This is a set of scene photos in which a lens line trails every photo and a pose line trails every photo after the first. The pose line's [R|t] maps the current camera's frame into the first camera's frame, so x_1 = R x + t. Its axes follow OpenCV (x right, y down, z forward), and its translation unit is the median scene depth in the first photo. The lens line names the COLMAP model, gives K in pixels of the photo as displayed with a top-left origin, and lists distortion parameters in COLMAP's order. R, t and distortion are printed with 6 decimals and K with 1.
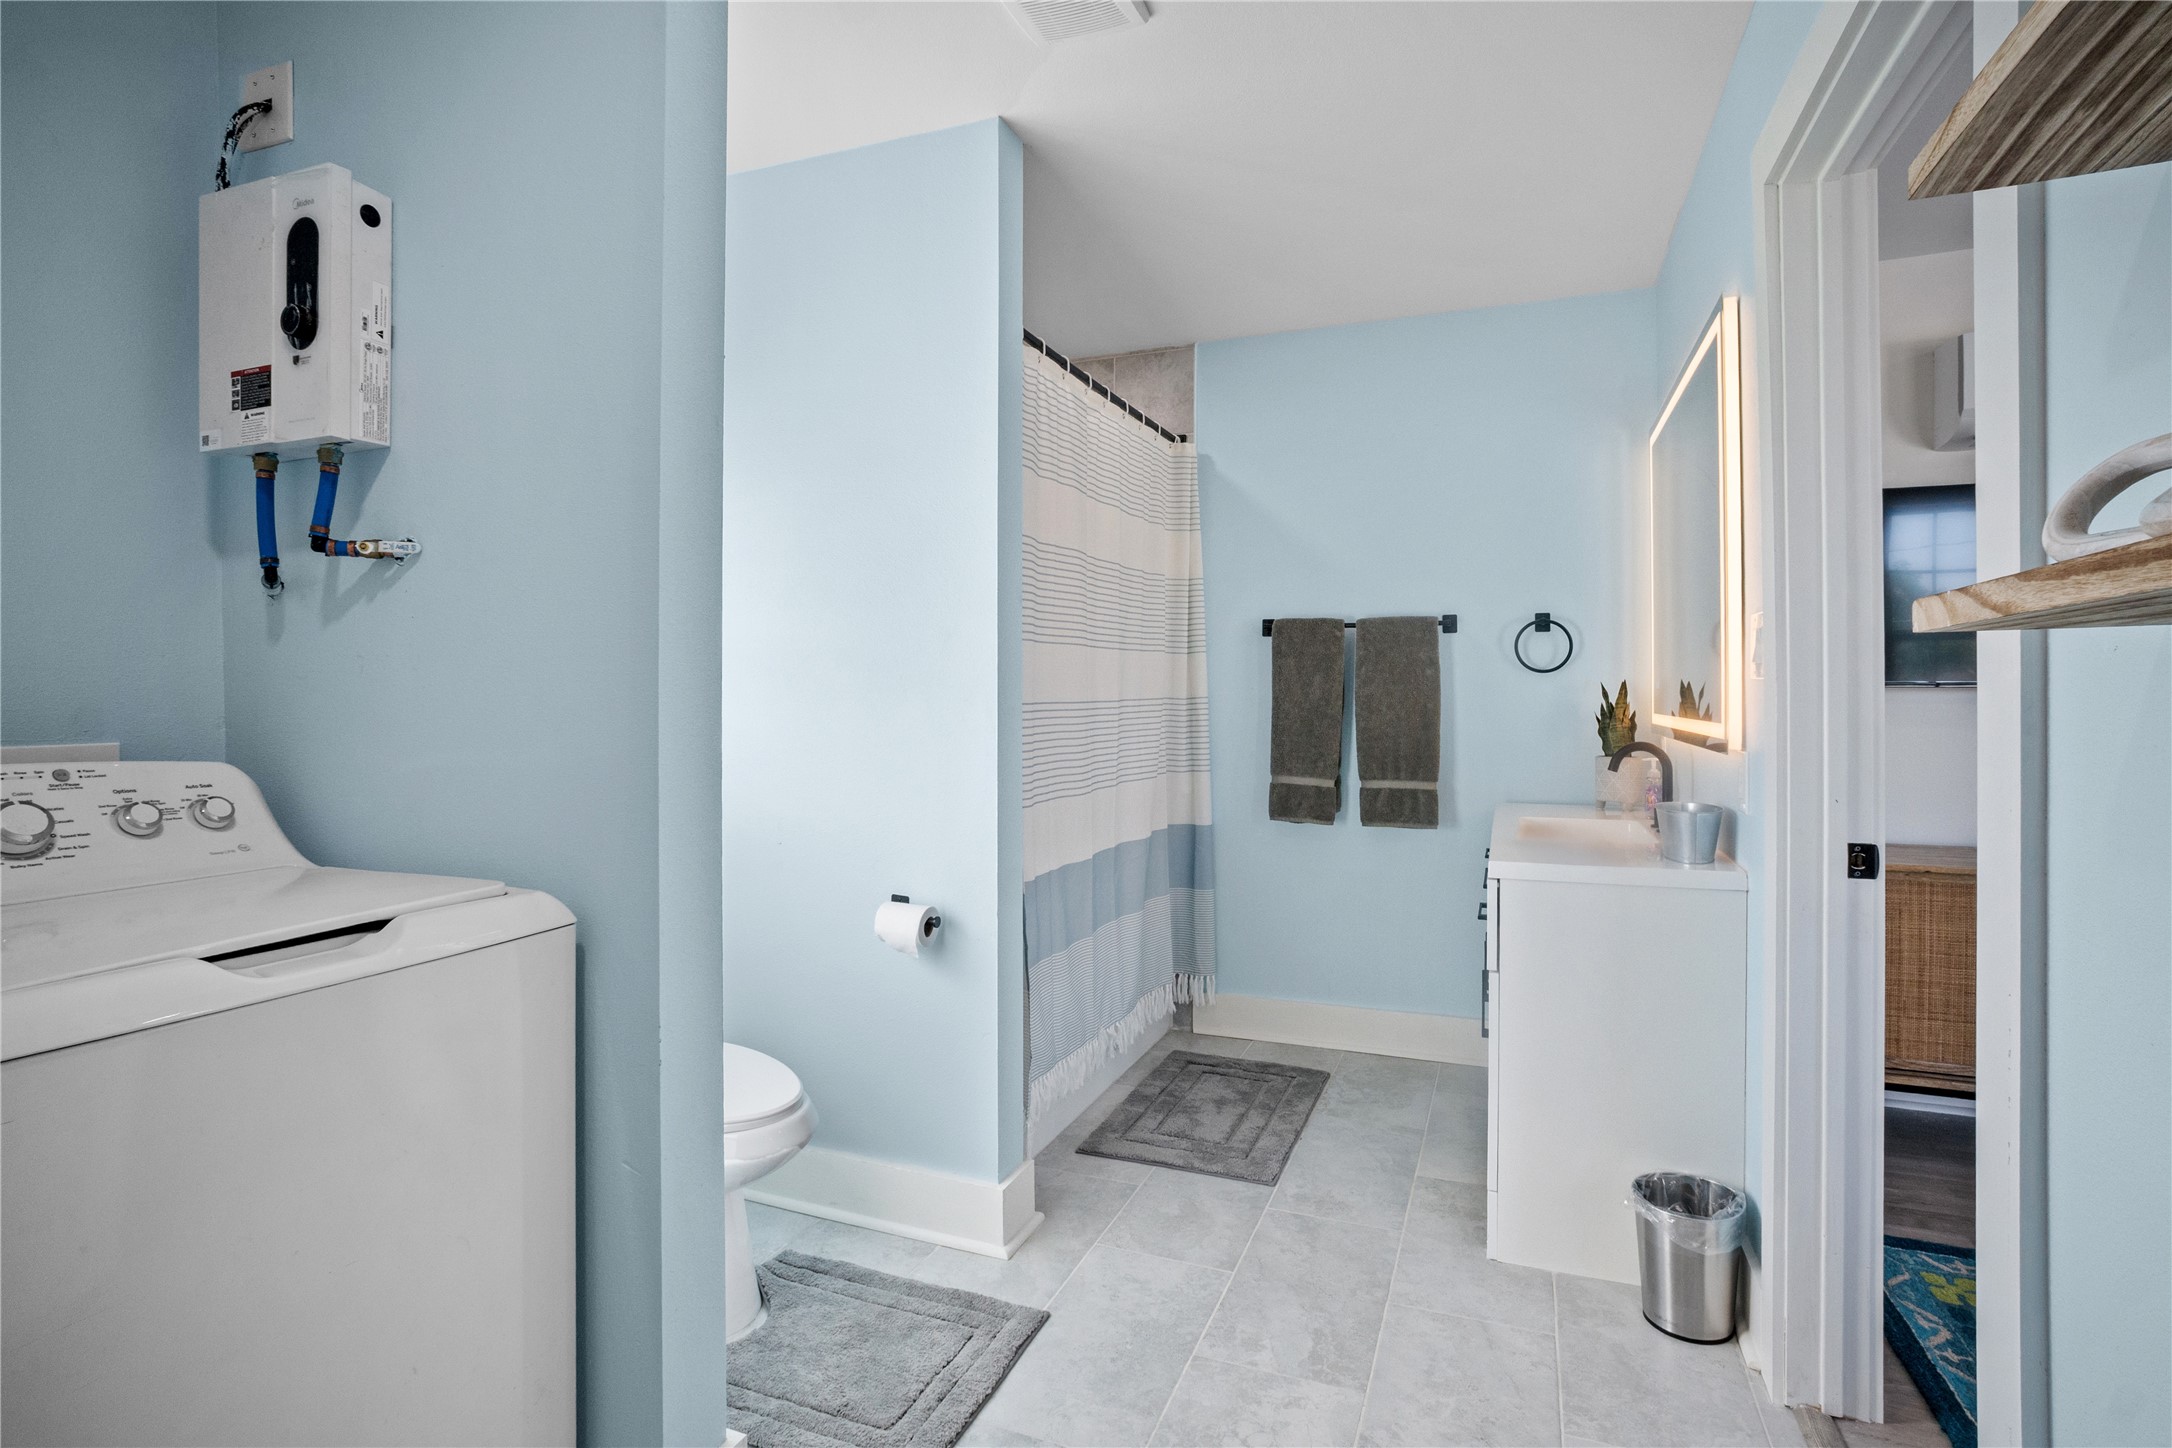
lens RADIAL K [[1088.1, 0, 1086.0], [0, 1088.1, 724.0], [0, 0, 1]] dist [-0.068085, 0.031552]
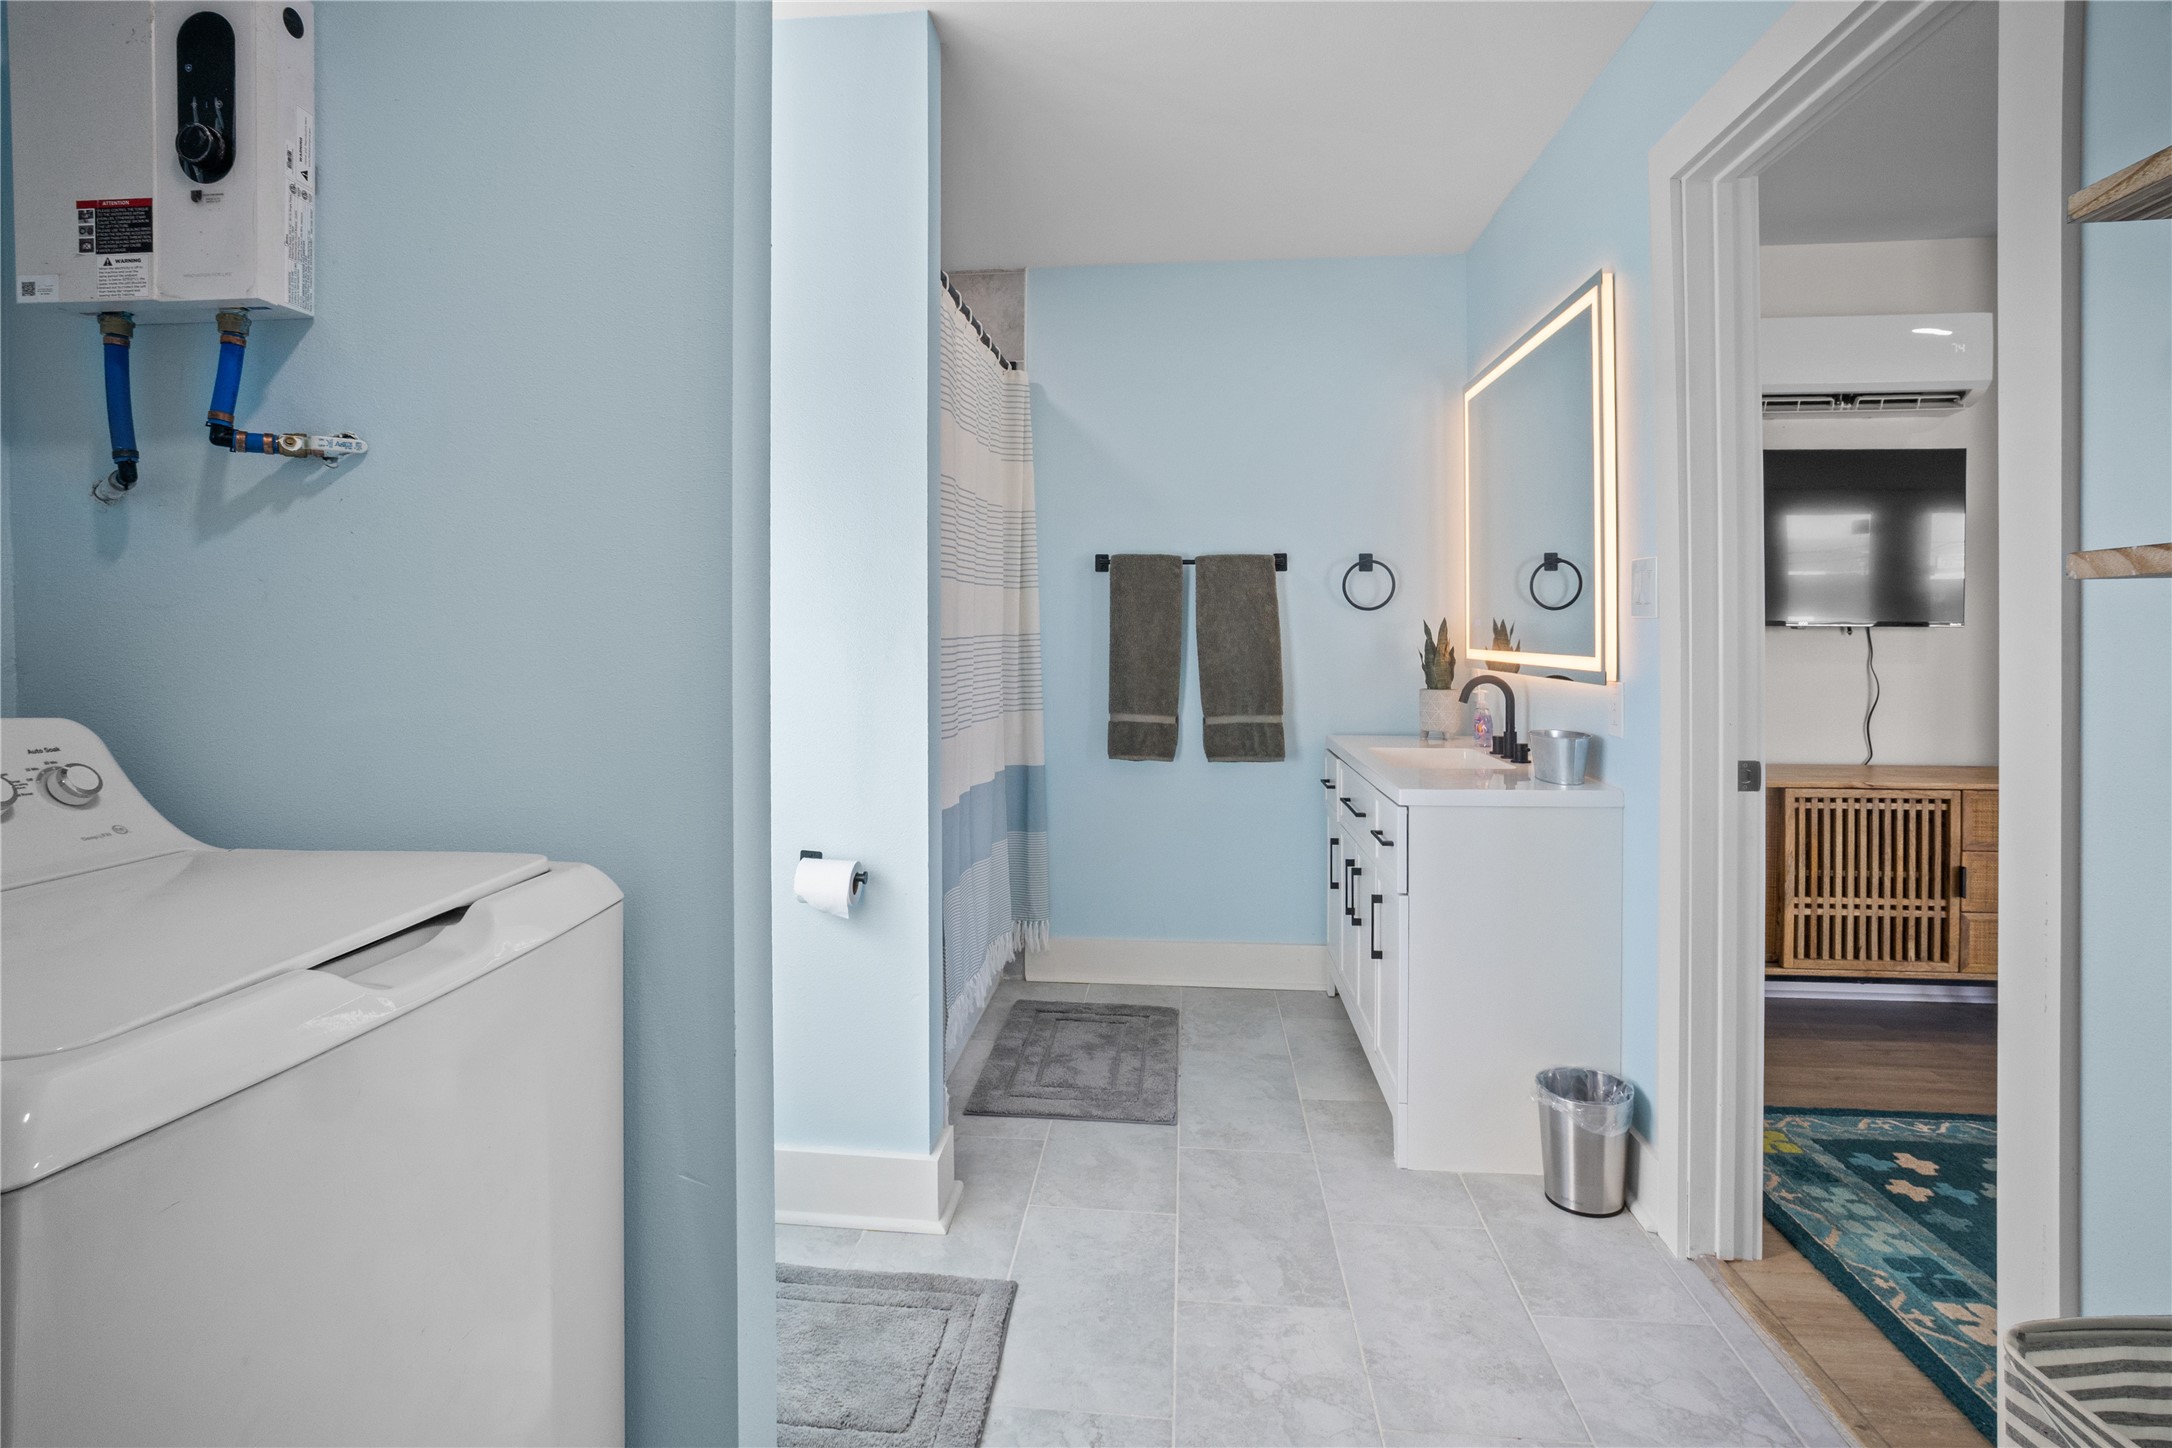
lens RADIAL K [[1133.9, 0, 1075.9], [0, 1133.9, 662.0], [0, 0, 1]] dist [-0.066008, 0.030476]
pose [[0.960754, -0.006264, 0.277331, -0.263678], [0.006299, 0.999980, 0.000766, 0.000078], [-0.277330, 0.001010, 0.960774, 0.035734]]
